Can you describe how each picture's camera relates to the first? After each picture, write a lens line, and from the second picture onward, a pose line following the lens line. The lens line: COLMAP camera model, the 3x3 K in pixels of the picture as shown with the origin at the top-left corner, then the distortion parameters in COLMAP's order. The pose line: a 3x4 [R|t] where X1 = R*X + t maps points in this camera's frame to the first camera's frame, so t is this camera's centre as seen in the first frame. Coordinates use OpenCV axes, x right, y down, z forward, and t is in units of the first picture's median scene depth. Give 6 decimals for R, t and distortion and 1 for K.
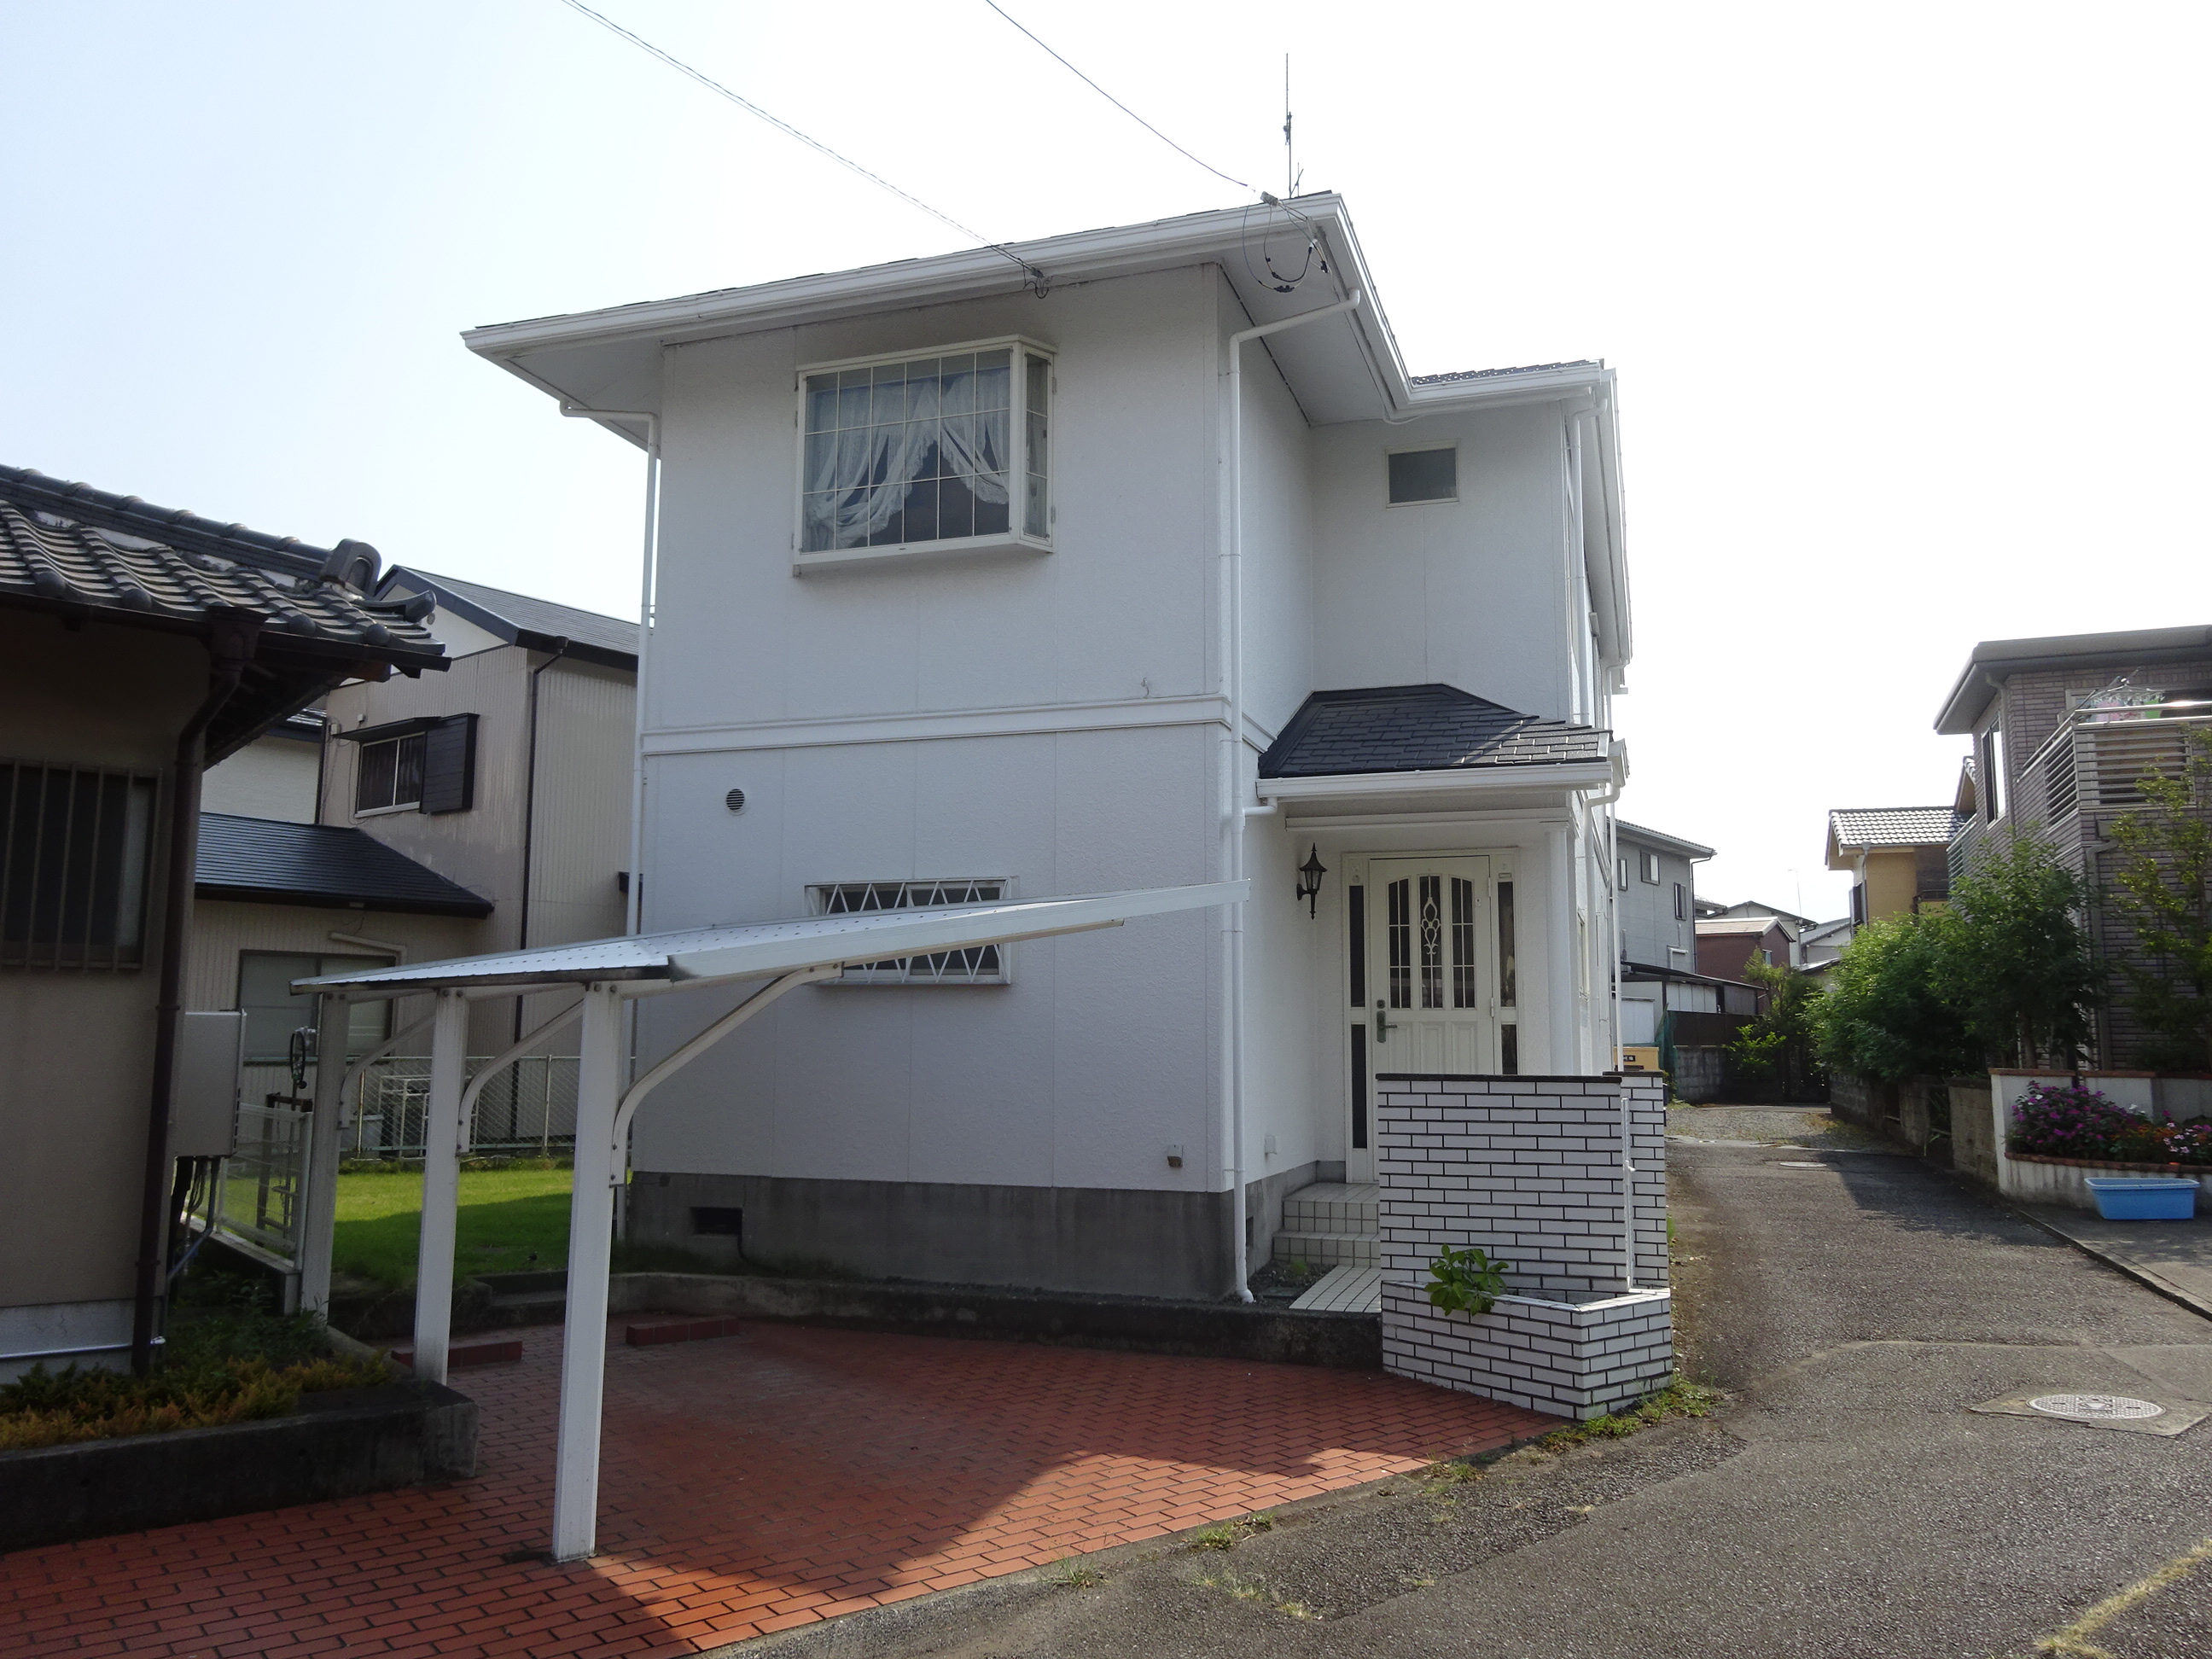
lens RADIAL K [[1567.5, 0, 1132.7], [0, 1567.5, 850.6], [0, 0, 1]] dist [-0.007778, 0.001255]
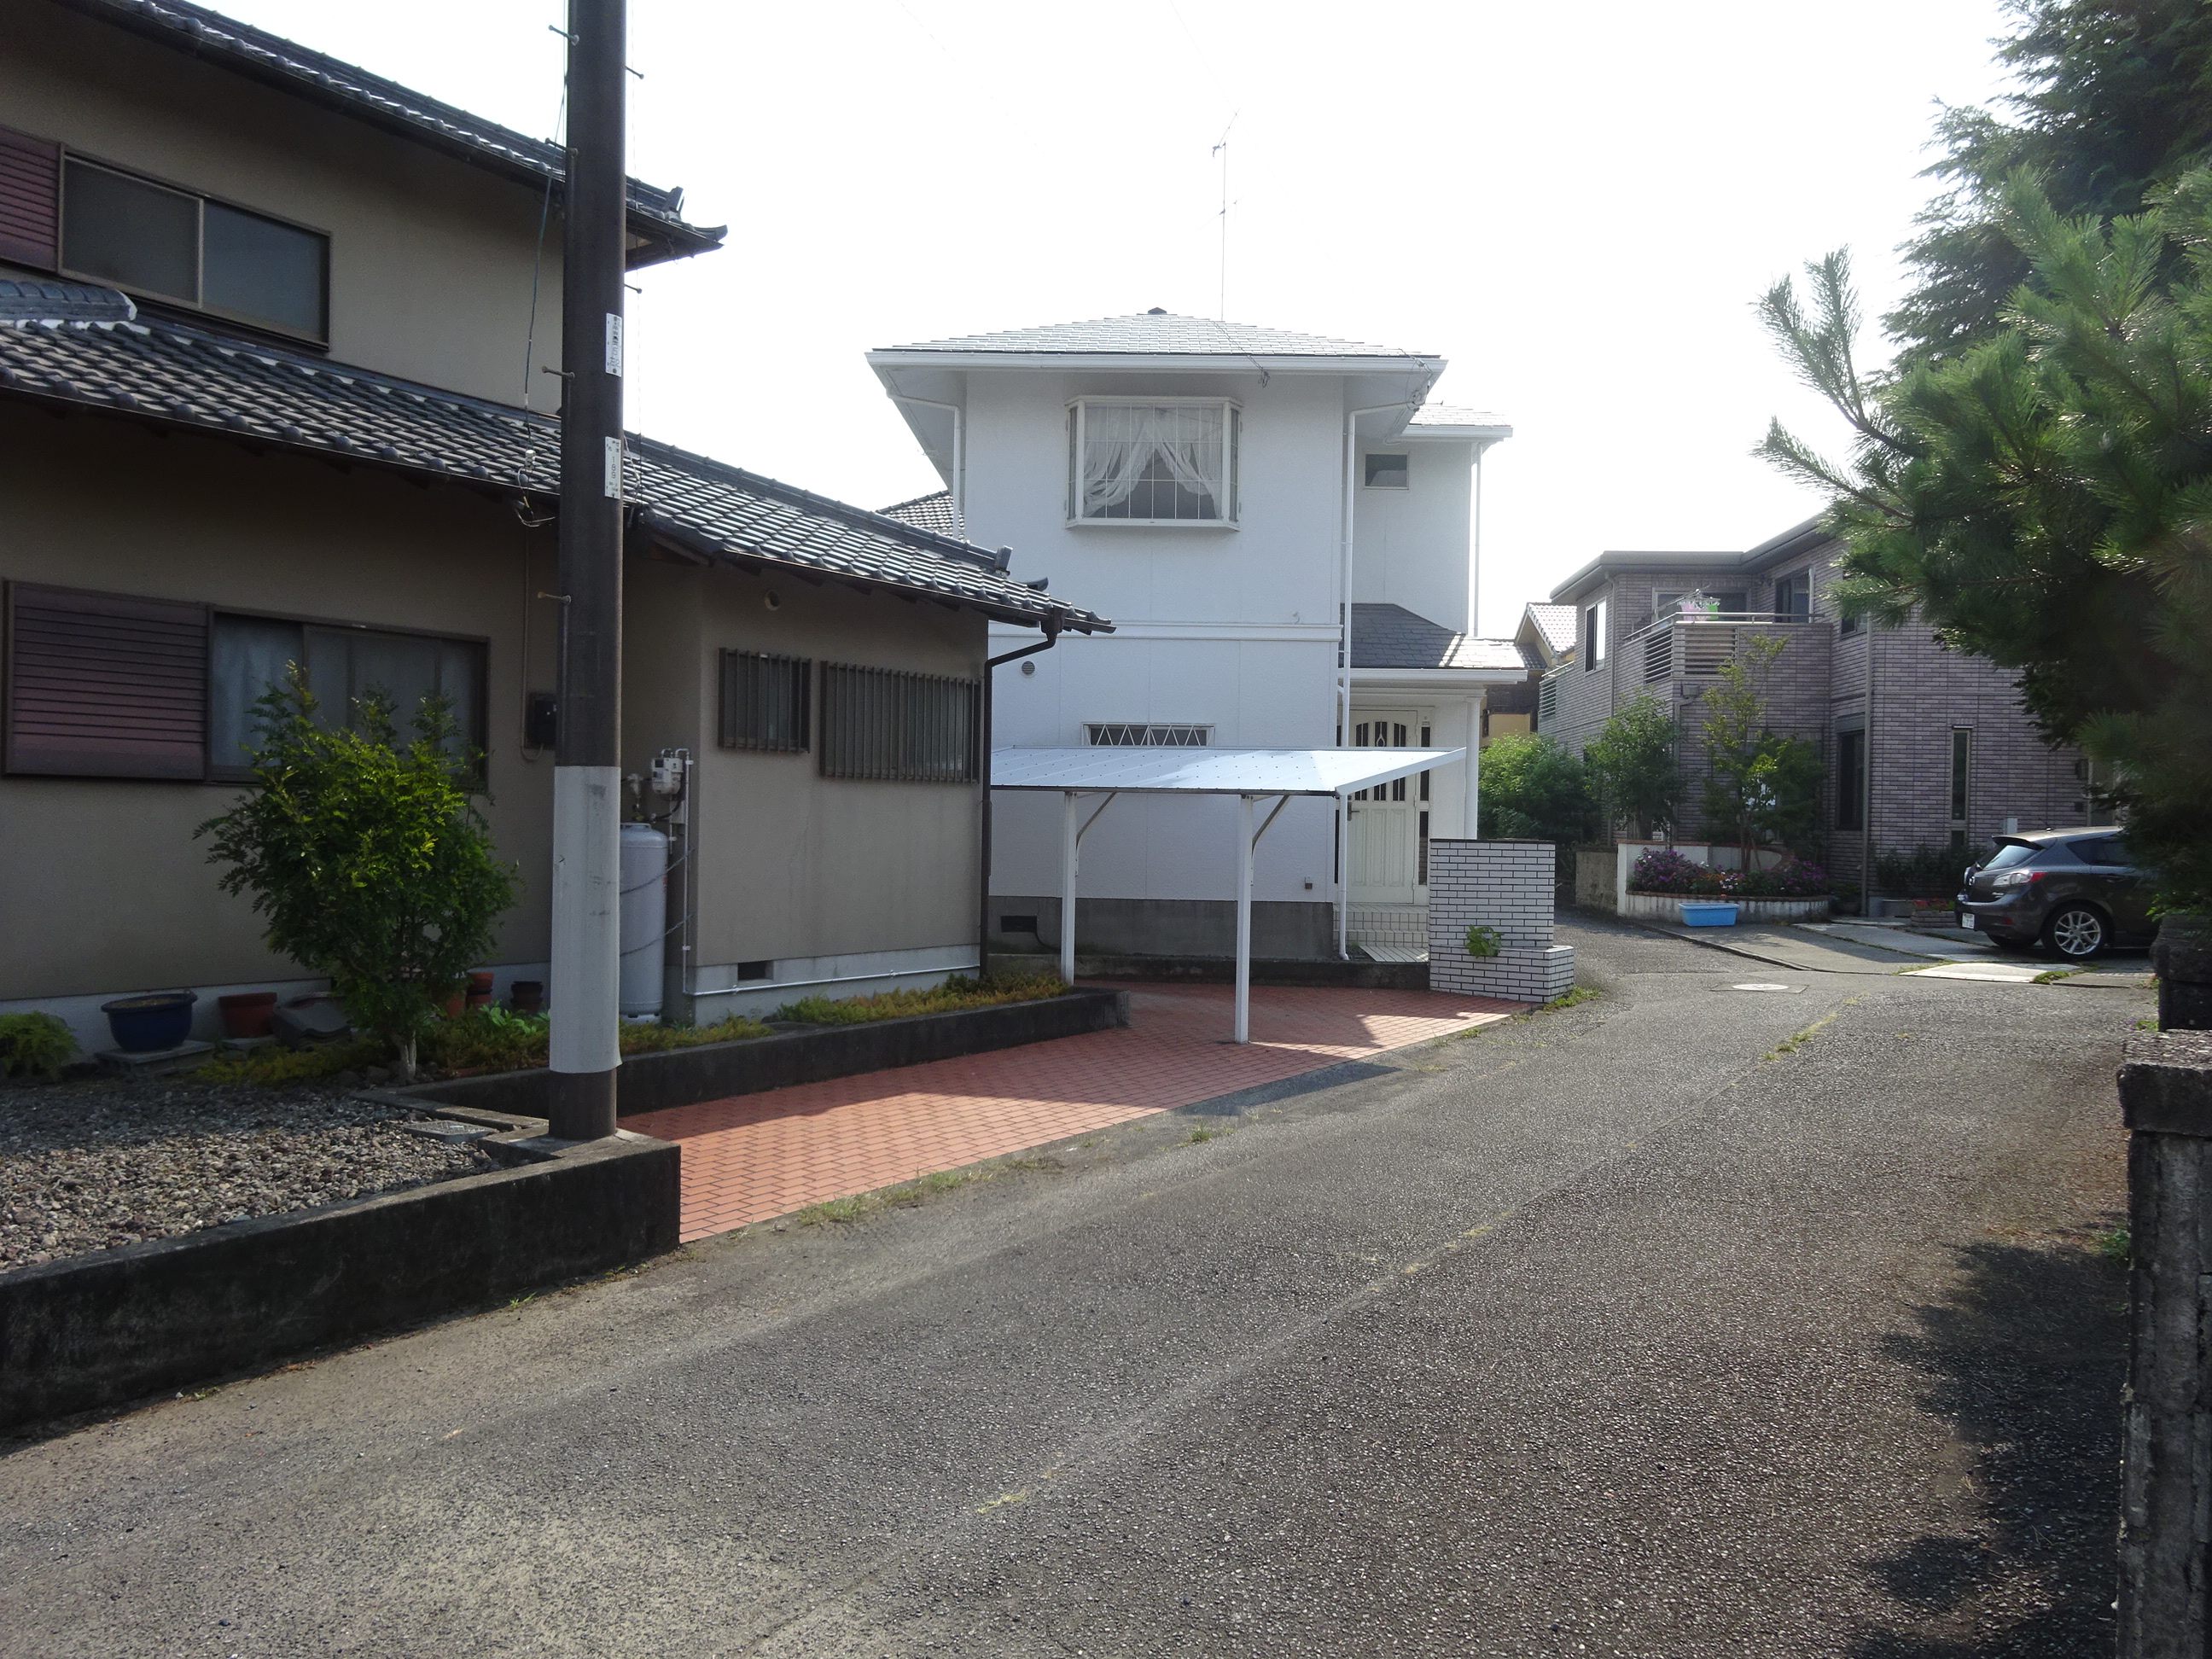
lens RADIAL K [[1614.2, 0, 1106.0], [0, 1614.2, 829.5], [0, 0, 1]] dist [-0.001028, -0.001385]
pose [[0.953129, 0.009900, 0.302403, -0.681265], [-0.050228, 0.990774, 0.125876, -0.080150], [-0.298367, -0.135165, 0.944832, -0.613993]]
